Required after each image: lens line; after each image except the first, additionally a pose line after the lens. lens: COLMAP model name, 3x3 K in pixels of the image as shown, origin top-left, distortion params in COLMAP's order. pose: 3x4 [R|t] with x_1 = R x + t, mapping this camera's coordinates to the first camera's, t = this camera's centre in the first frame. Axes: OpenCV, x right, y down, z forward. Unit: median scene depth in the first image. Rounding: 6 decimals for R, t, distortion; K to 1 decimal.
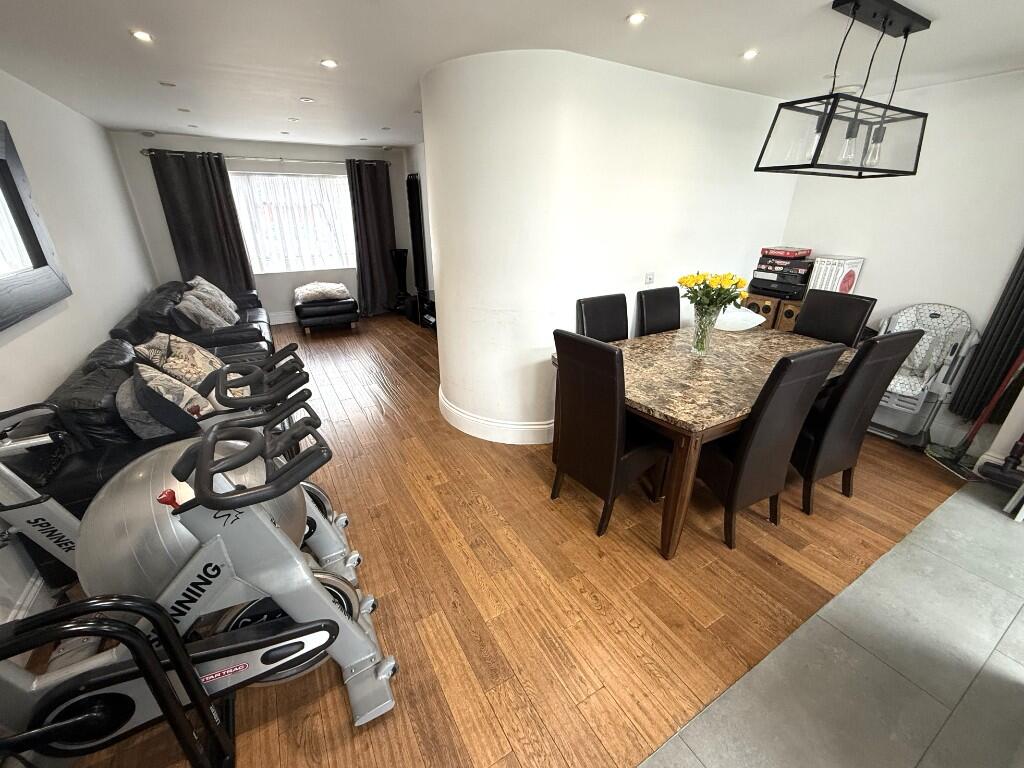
lens RADIAL K [[416.2, 0, 508.5], [0, 416.2, 386.6], [0, 0, 1]] dist [-0.001201, 0.000604]
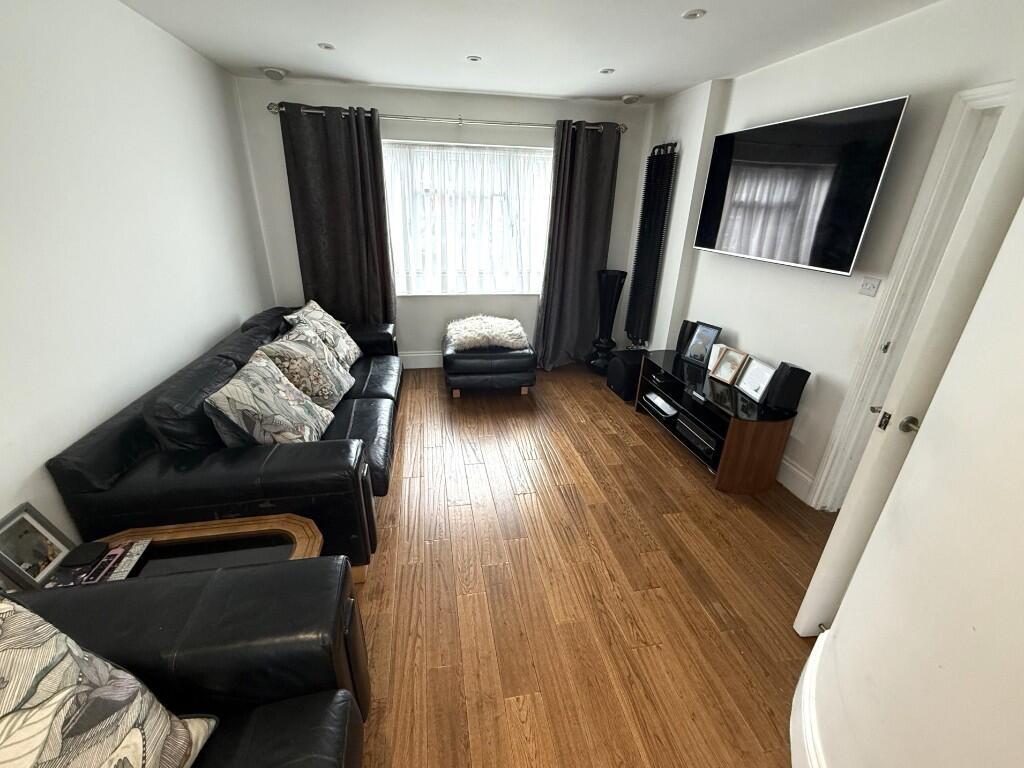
lens RADIAL K [[416.2, 0, 509.1], [0, 416.2, 379.1], [0, 0, 1]] dist [-0.001201, 0.000604]
pose [[0.941146, 0.153429, -0.301172, -0.221725], [-0.156285, 0.987602, 0.014742, -0.177030], [0.299700, 0.033194, 0.953456, 0.423479]]
